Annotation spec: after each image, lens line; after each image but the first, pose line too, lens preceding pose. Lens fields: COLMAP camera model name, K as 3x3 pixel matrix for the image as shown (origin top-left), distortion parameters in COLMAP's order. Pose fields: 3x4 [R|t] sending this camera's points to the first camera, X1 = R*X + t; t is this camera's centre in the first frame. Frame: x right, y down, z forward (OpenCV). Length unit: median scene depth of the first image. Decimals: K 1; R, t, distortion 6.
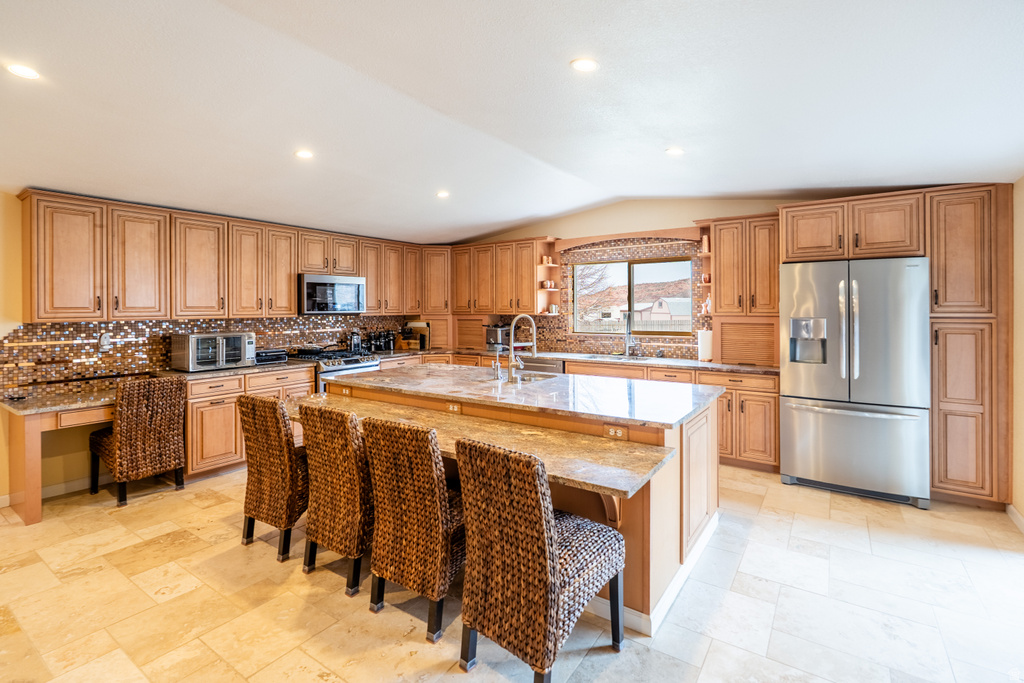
lens RADIAL K [[472.8, 0, 518.3], [0, 472.8, 310.7], [0, 0, 1]] dist [-0.000751, -0.000308]
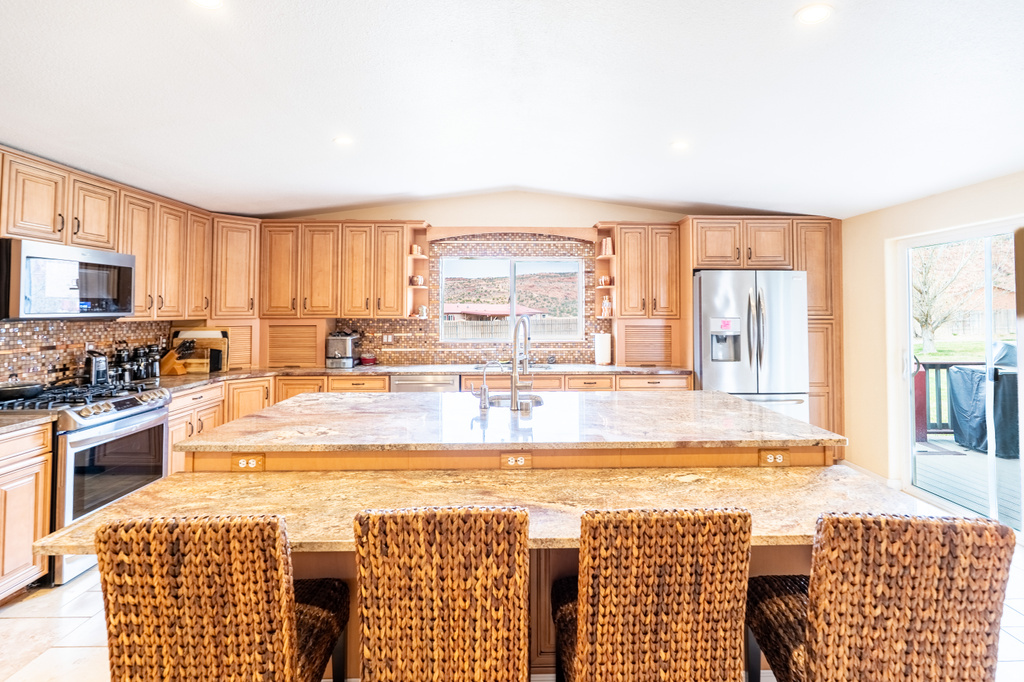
lens RADIAL K [[484.7, 0, 528.1], [0, 484.7, 297.2], [0, 0, 1]] dist [-0.000688, -0.000196]
pose [[0.809452, 0.020996, 0.586810, -0.316205], [-0.001298, 0.999422, -0.033969, 0.000605], [-0.587184, 0.026734, 0.809012, 0.265275]]
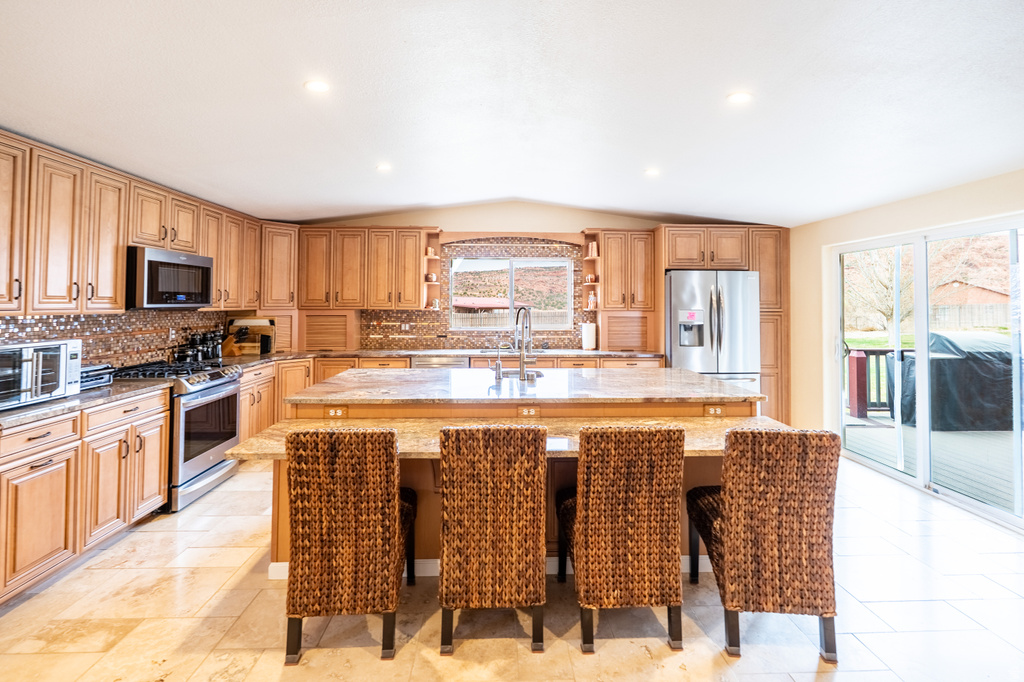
lens RADIAL K [[472.4, 0, 516.7], [0, 472.4, 293.3], [0, 0, 1]] dist [-0.000965, -0.000139]
pose [[0.805610, 0.020924, 0.592077, -0.422404], [-0.005172, 0.999586, -0.028289, 0.001983], [-0.592424, 0.019728, 0.805385, 0.166665]]
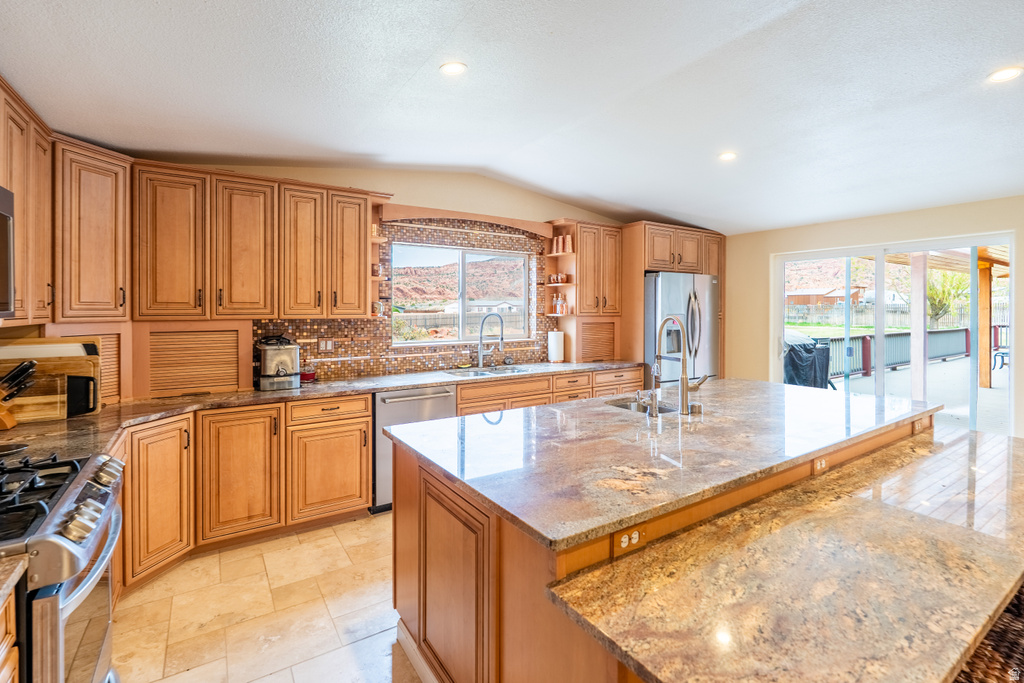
lens RADIAL K [[471.6, 0, 510.6], [0, 471.6, 309.5], [0, 0, 1]] dist [0.000688, 0.000237]
pose [[0.378852, 0.003515, 0.925451, -0.532334], [0.003527, 0.999980, -0.005242, 0.001291], [-0.925451, 0.005250, 0.378832, 0.701209]]
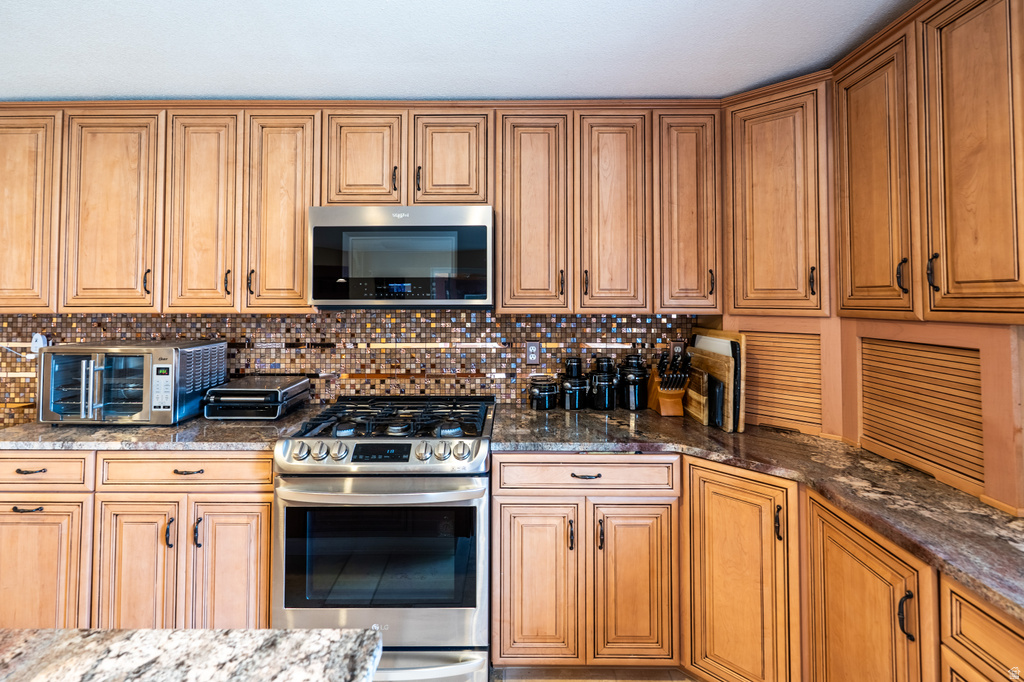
lens RADIAL K [[476.2, 0, 509.8], [0, 476.2, 286.3], [0, 0, 1]] dist [-0.000092, 0.000015]
pose [[0.555342, -0.017303, -0.831442, -0.022849], [-0.009036, 0.999599, -0.026839, -0.000958], [0.831573, 0.022418, 0.554963, 0.915142]]
